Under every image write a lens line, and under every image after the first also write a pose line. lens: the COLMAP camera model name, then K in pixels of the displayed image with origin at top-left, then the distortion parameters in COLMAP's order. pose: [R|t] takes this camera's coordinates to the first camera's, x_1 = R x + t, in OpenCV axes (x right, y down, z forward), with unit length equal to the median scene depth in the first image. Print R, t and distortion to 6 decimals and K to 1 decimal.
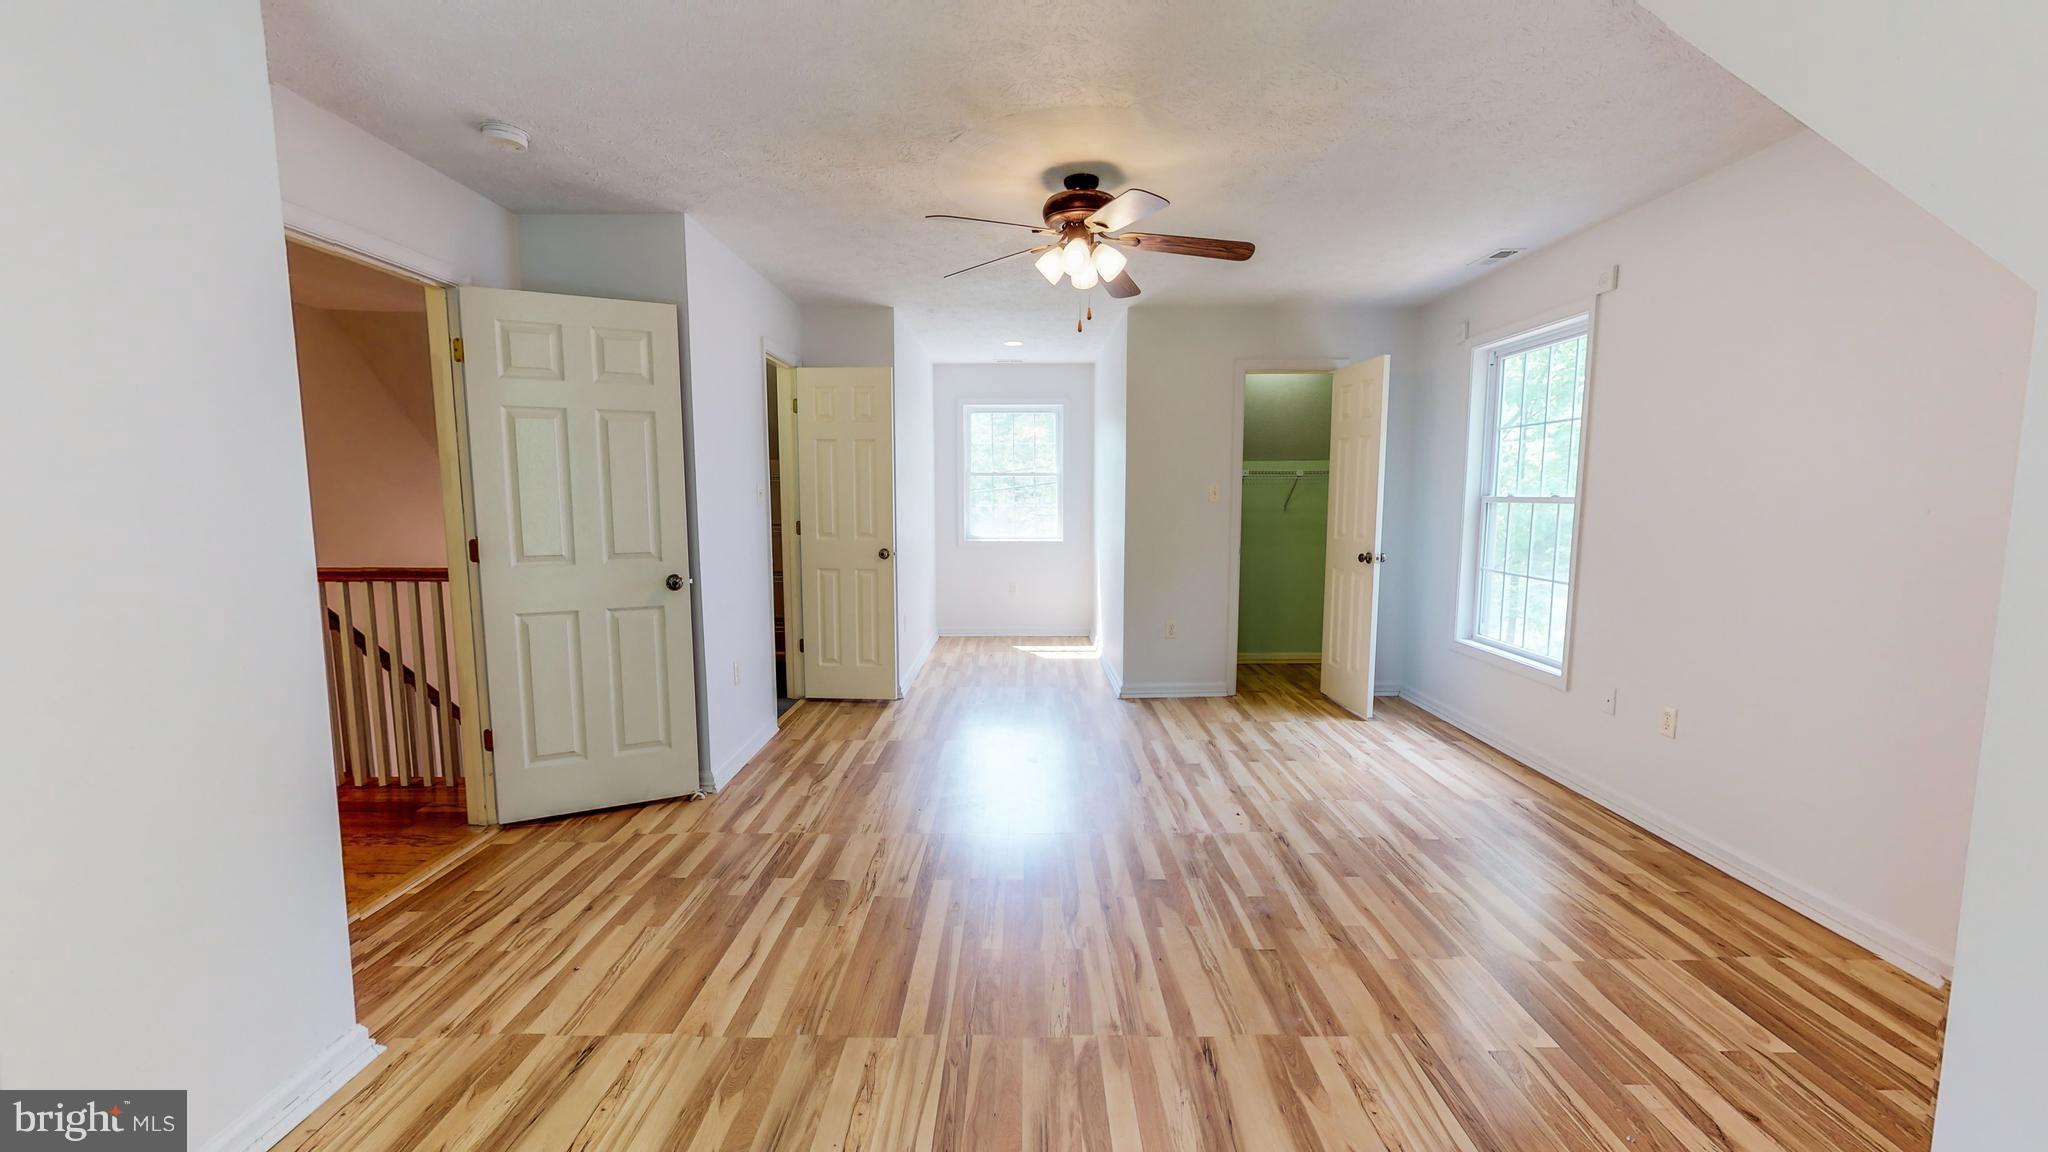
lens RADIAL K [[785.8, 0, 1027.4], [0, 785.8, 576.8], [0, 0, 1]] dist [0.001337, -0.000524]
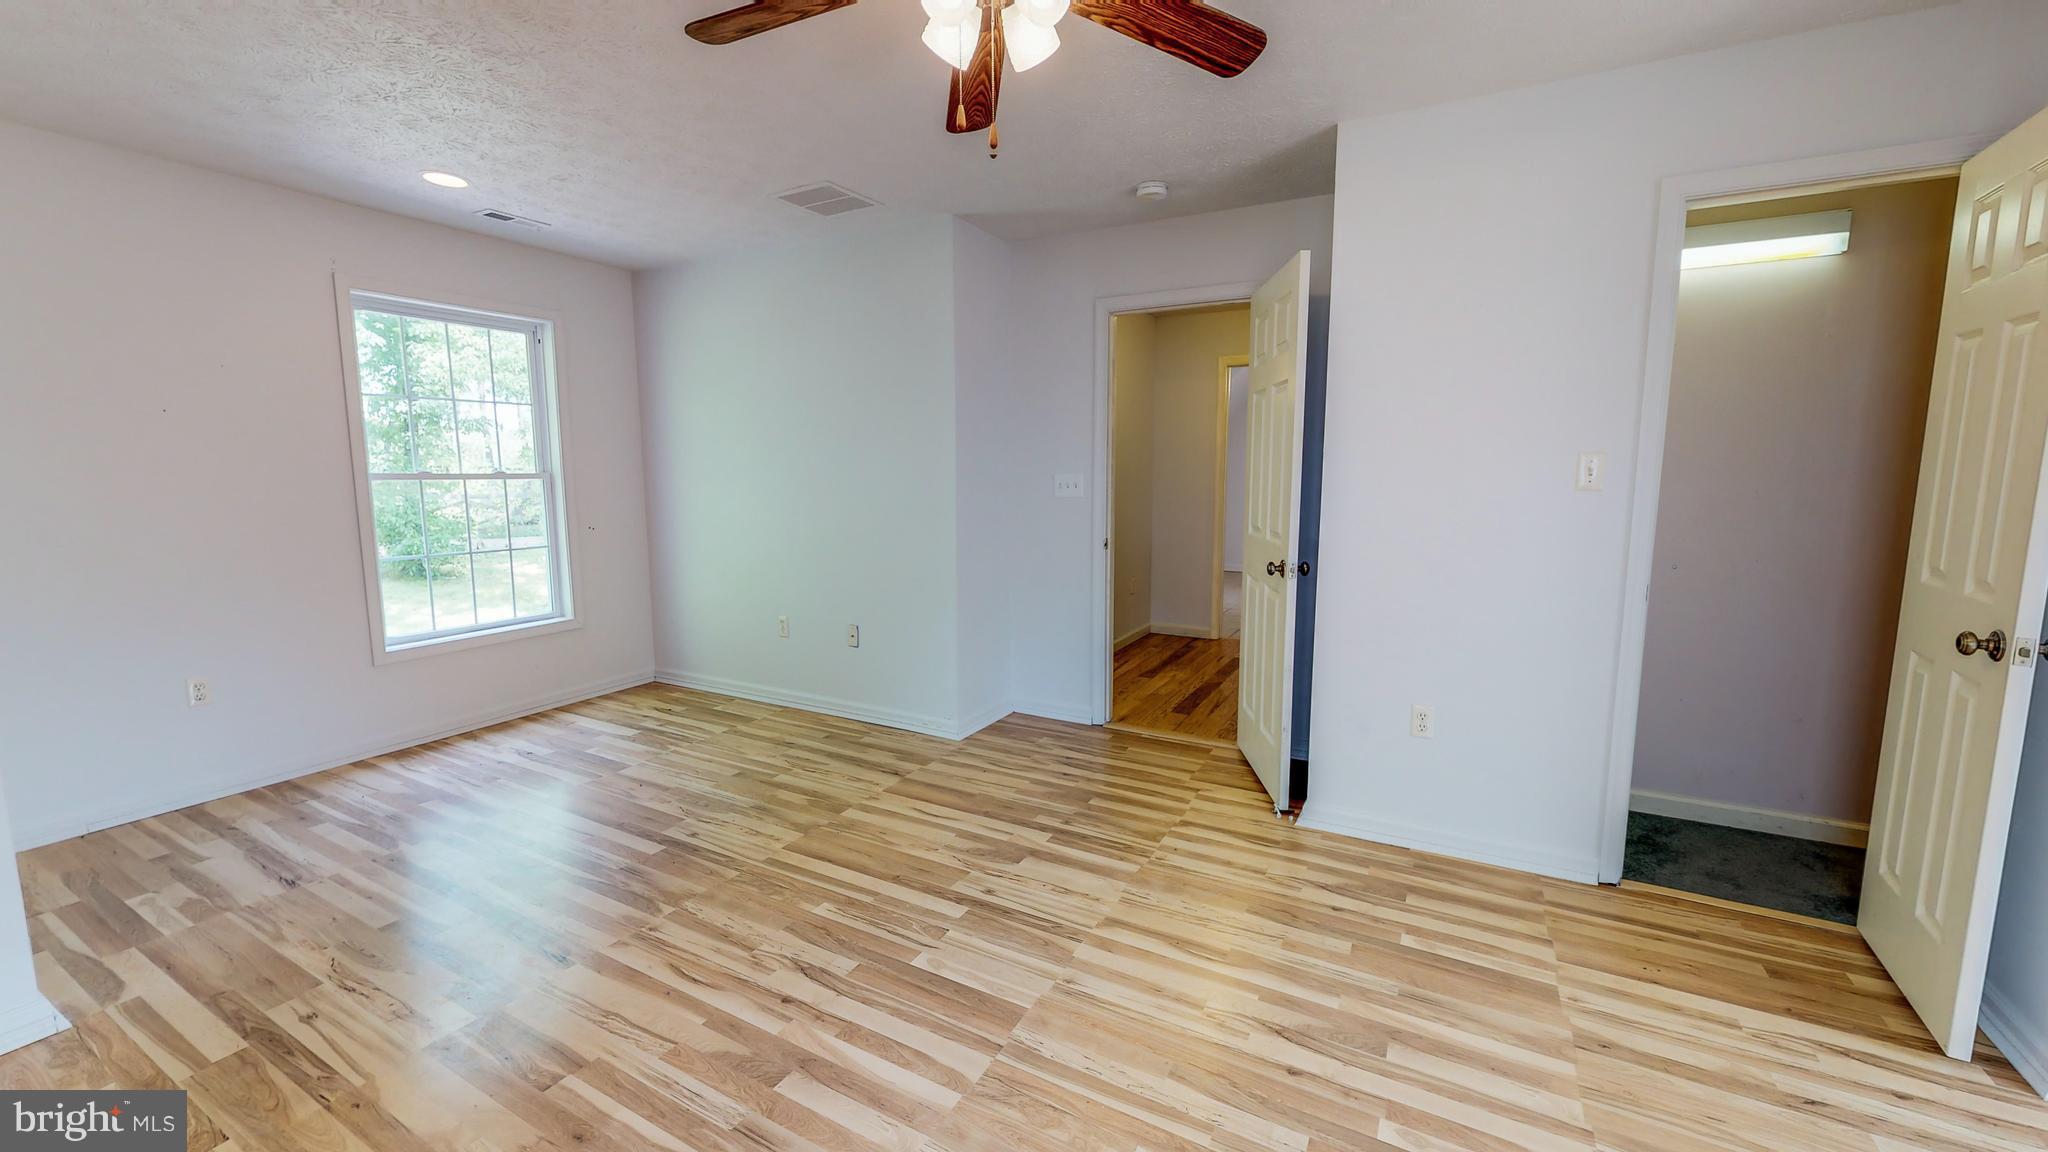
lens RADIAL K [[785.8, 0, 1021.0], [0, 785.8, 569.2], [0, 0, 1]] dist [0.001337, -0.000524]
pose [[-0.482199, 0.115186, -0.868456, 0.633091], [-0.091742, 0.979229, 0.180817, -0.168757], [0.871245, 0.166863, -0.461616, 1.526708]]
